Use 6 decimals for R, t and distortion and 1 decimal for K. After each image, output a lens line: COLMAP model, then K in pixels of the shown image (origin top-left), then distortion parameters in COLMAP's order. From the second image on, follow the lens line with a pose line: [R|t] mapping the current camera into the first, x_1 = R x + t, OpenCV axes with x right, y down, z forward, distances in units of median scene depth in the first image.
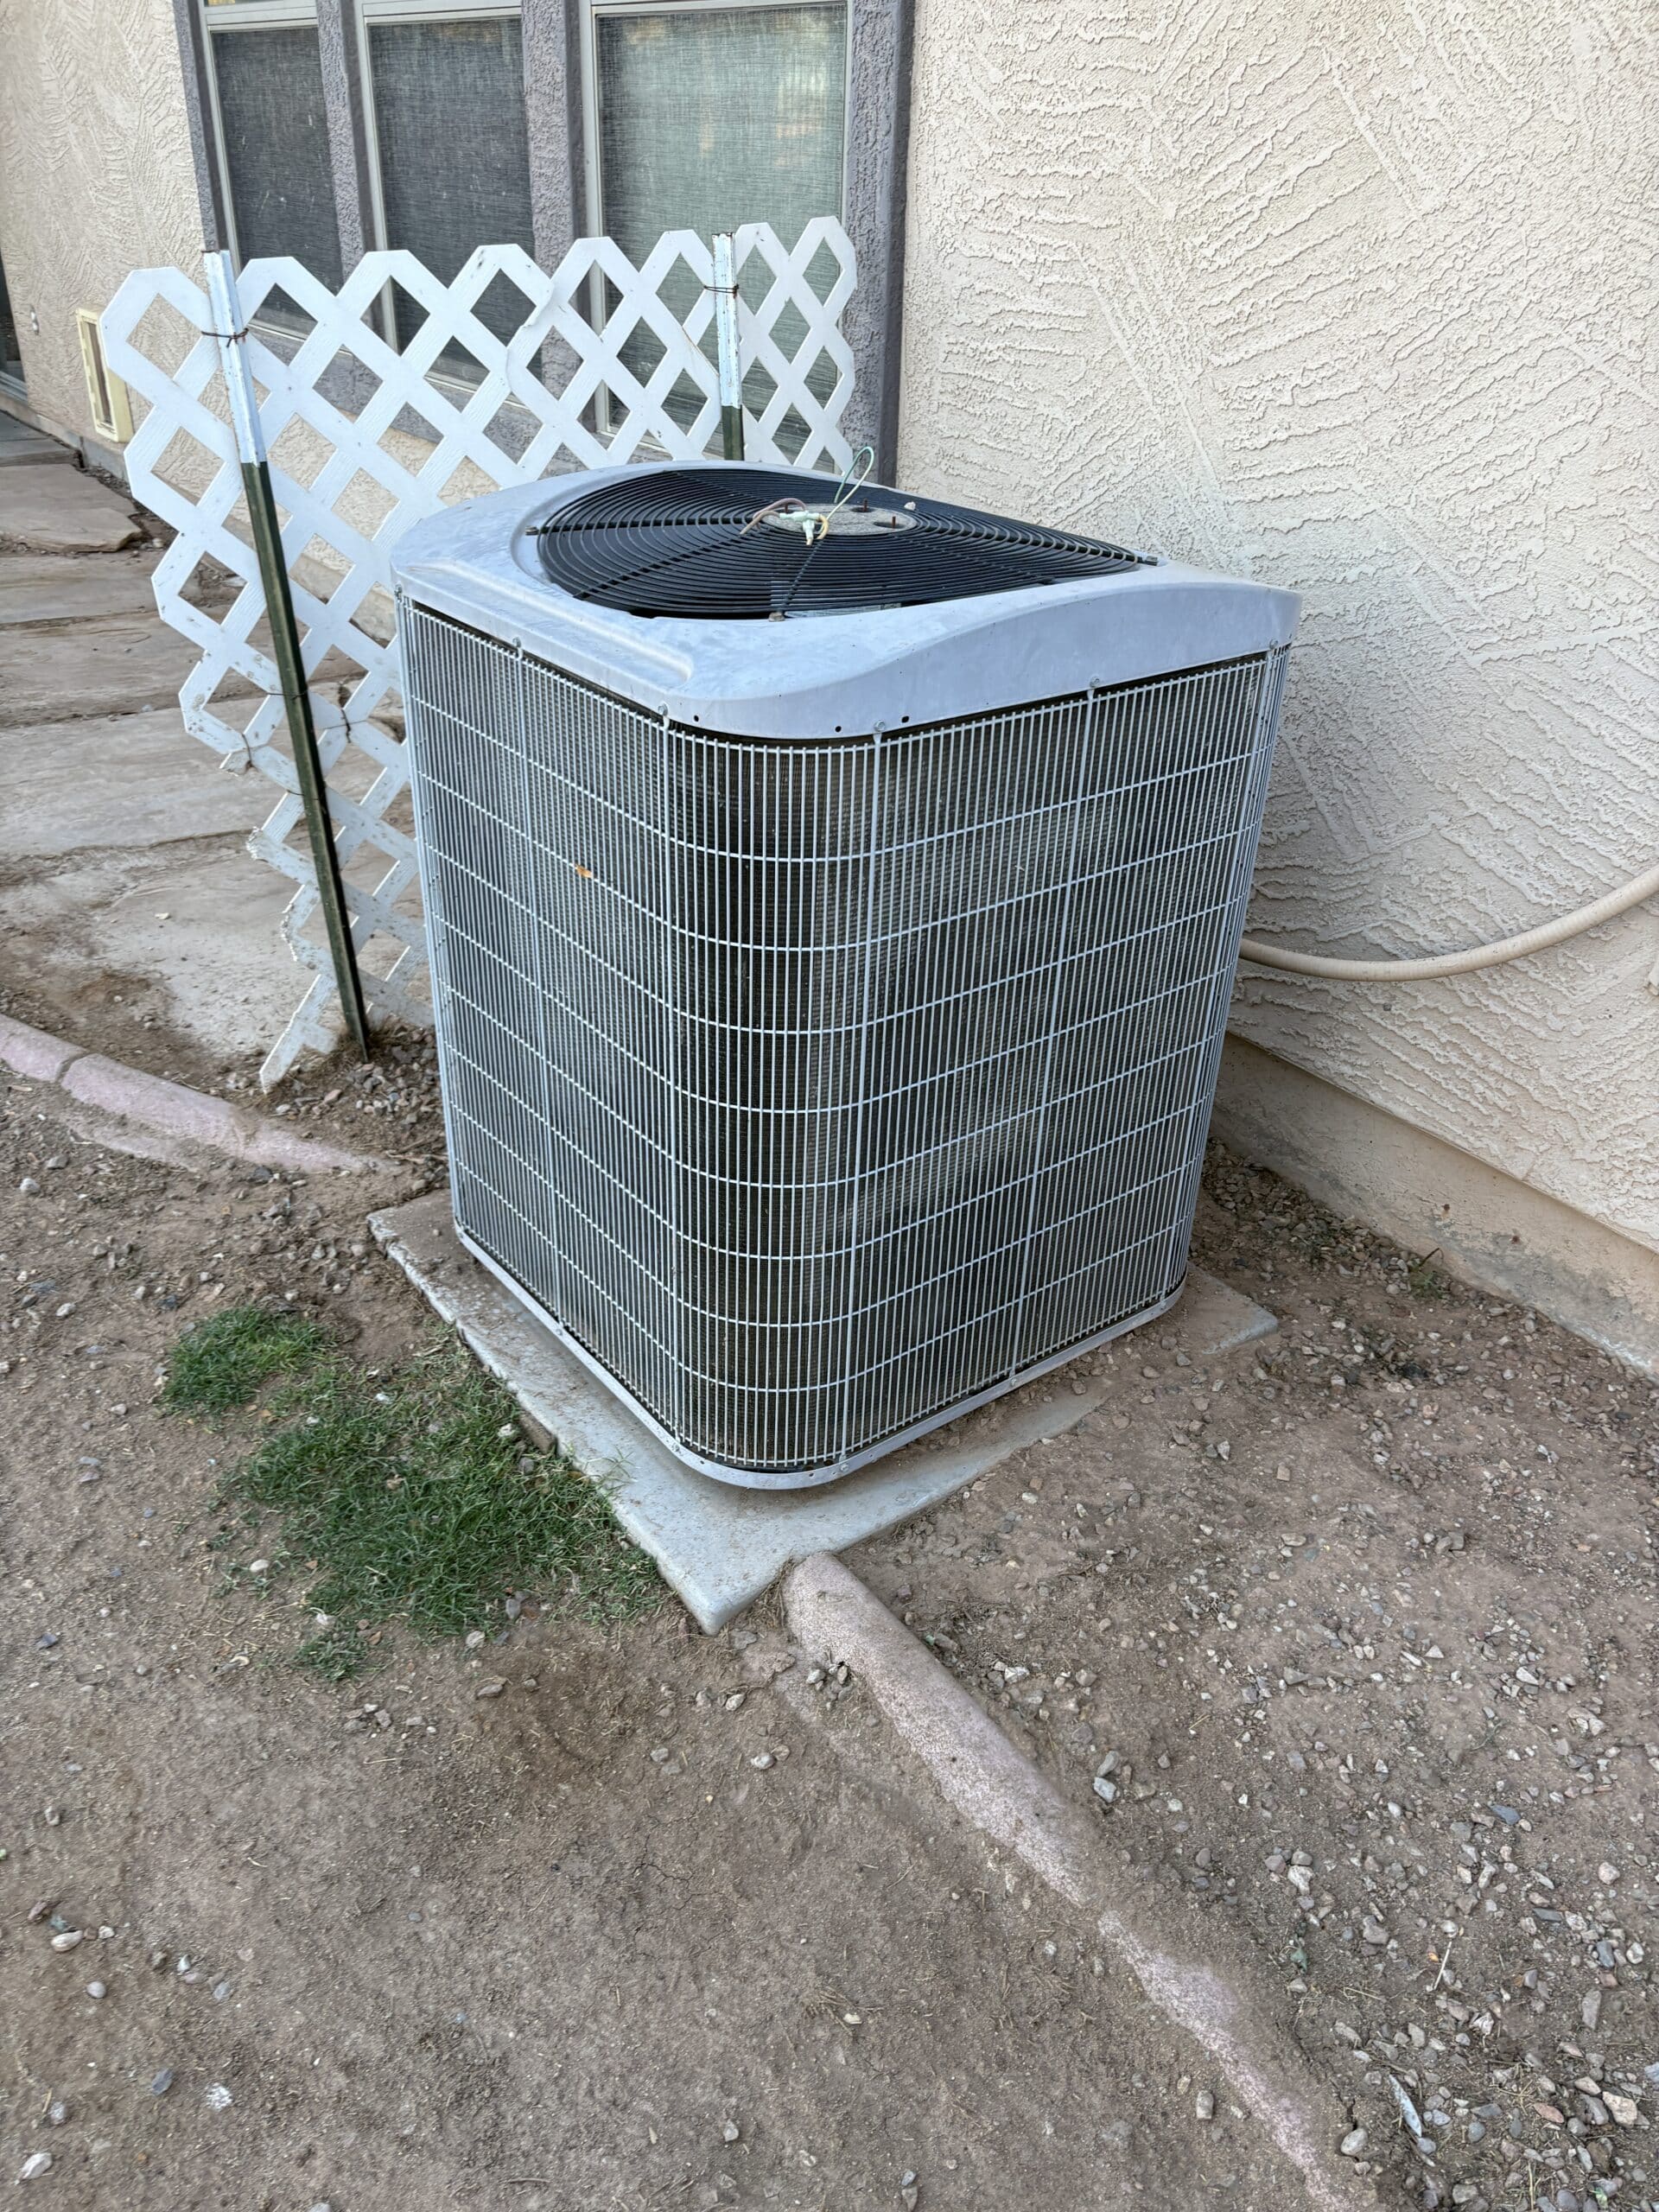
lens RADIAL K [[1680.6, 0, 828.3], [0, 1680.6, 1115.8], [0, 0, 1]] dist [0.060203, -0.062442]
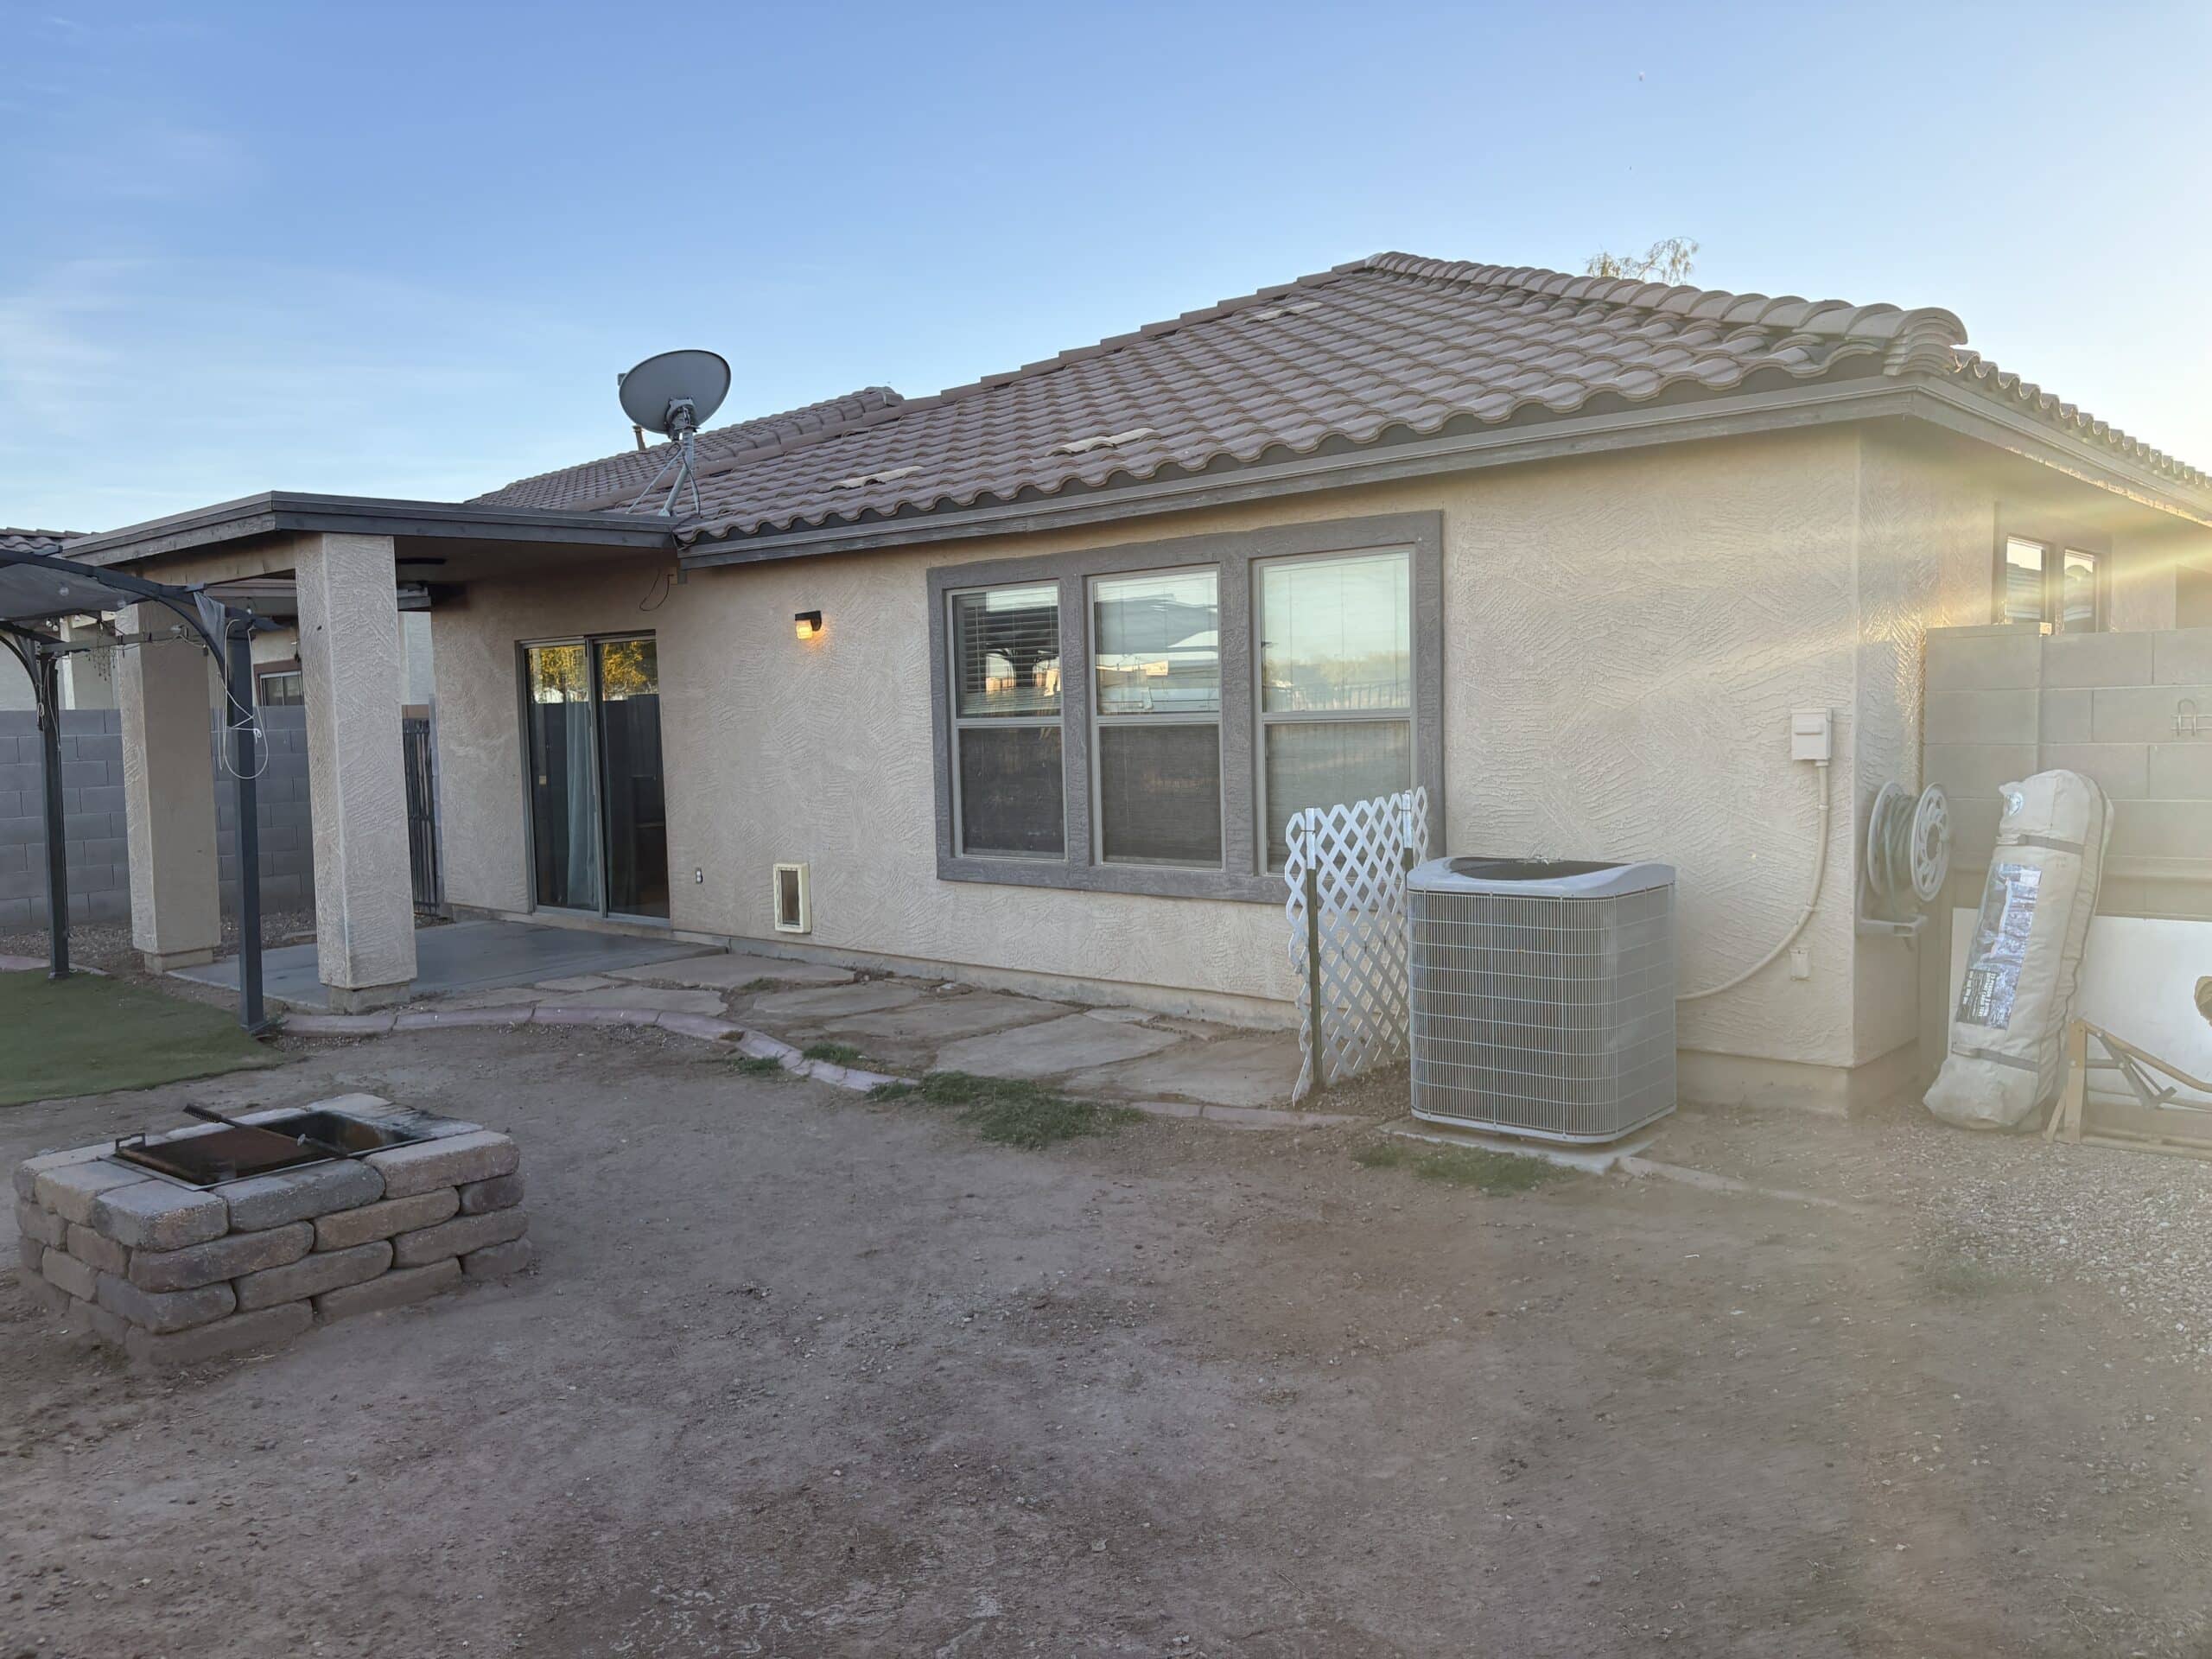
lens RADIAL K [[1680.6, 0, 1096.0], [0, 1680.6, 829.0], [0, 0, 1]] dist [0.060203, -0.062442]
pose [[0.975012, -0.064836, 0.212479, -1.253149], [0.153098, 0.889169, -0.431207, 0.729677], [-0.160973, 0.452962, 0.876877, -1.479382]]
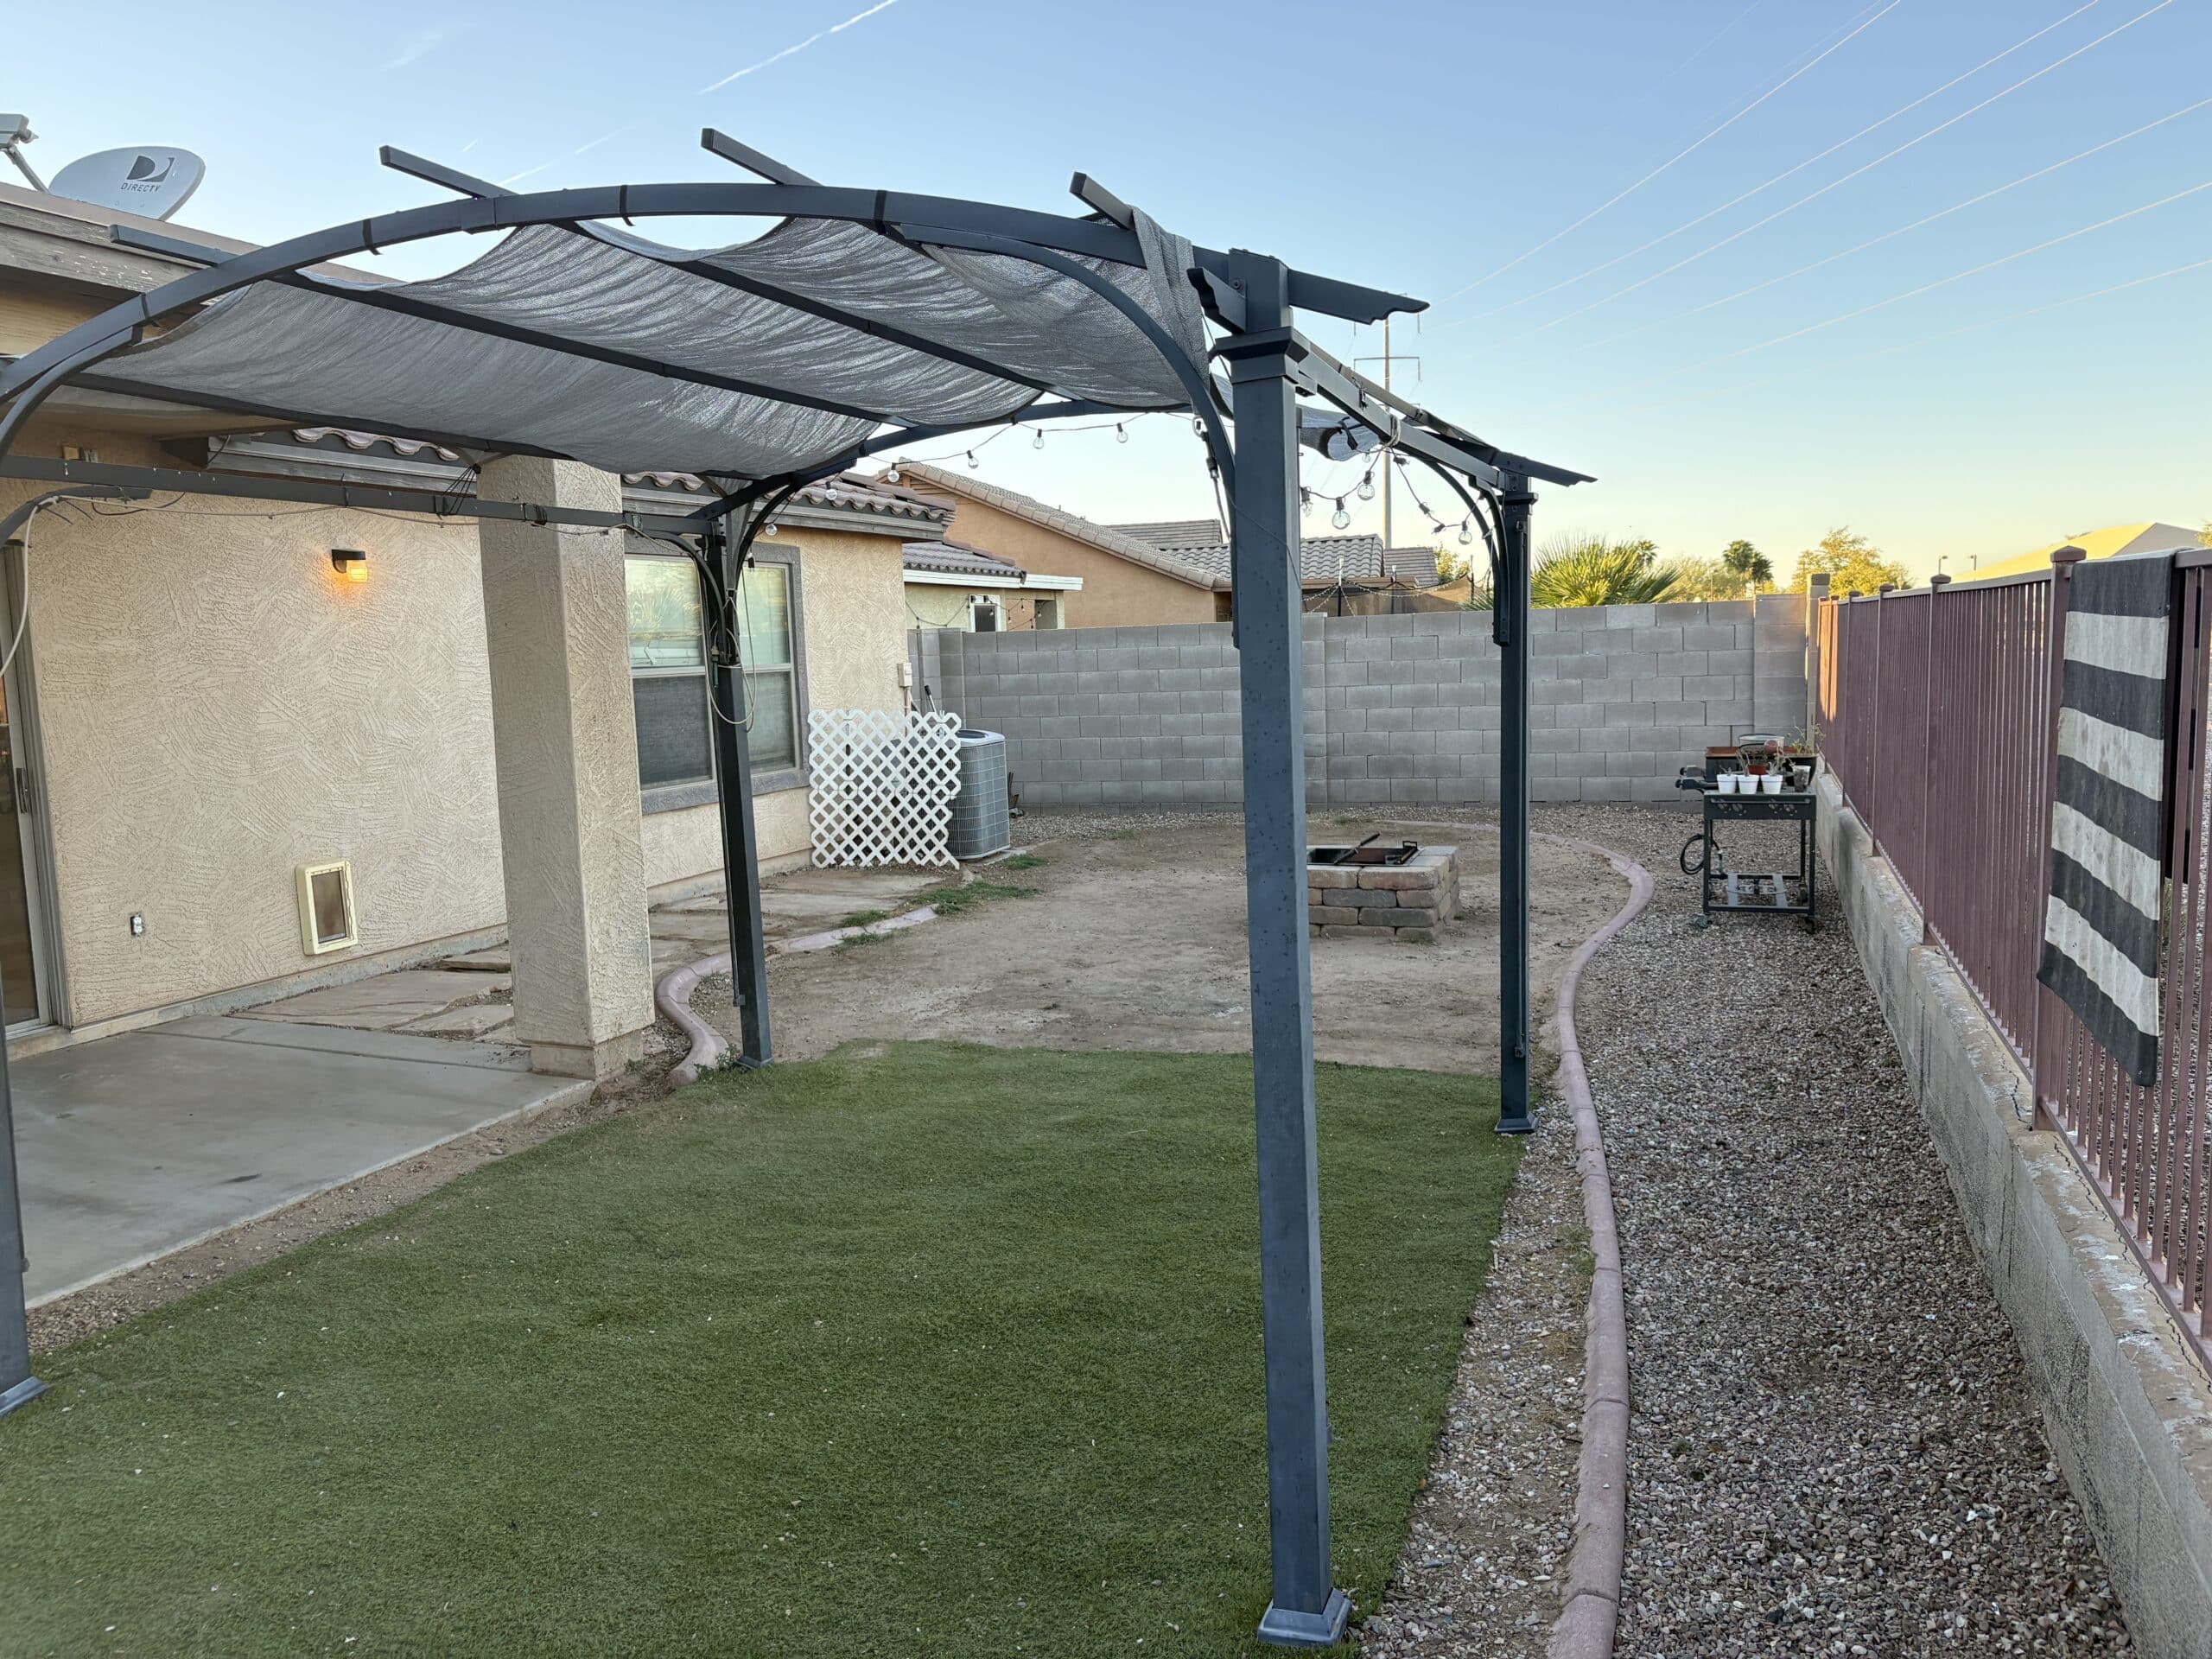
lens RADIAL K [[1680.6, 0, 1093.0], [0, 1680.6, 835.9], [0, 0, 1]] dist [0.060203, -0.062442]
pose [[-0.550314, -0.091951, 0.829879, -4.984372], [0.453655, 0.801487, 0.389635, -1.982089], [-0.700965, 0.590900, -0.399356, 2.932471]]
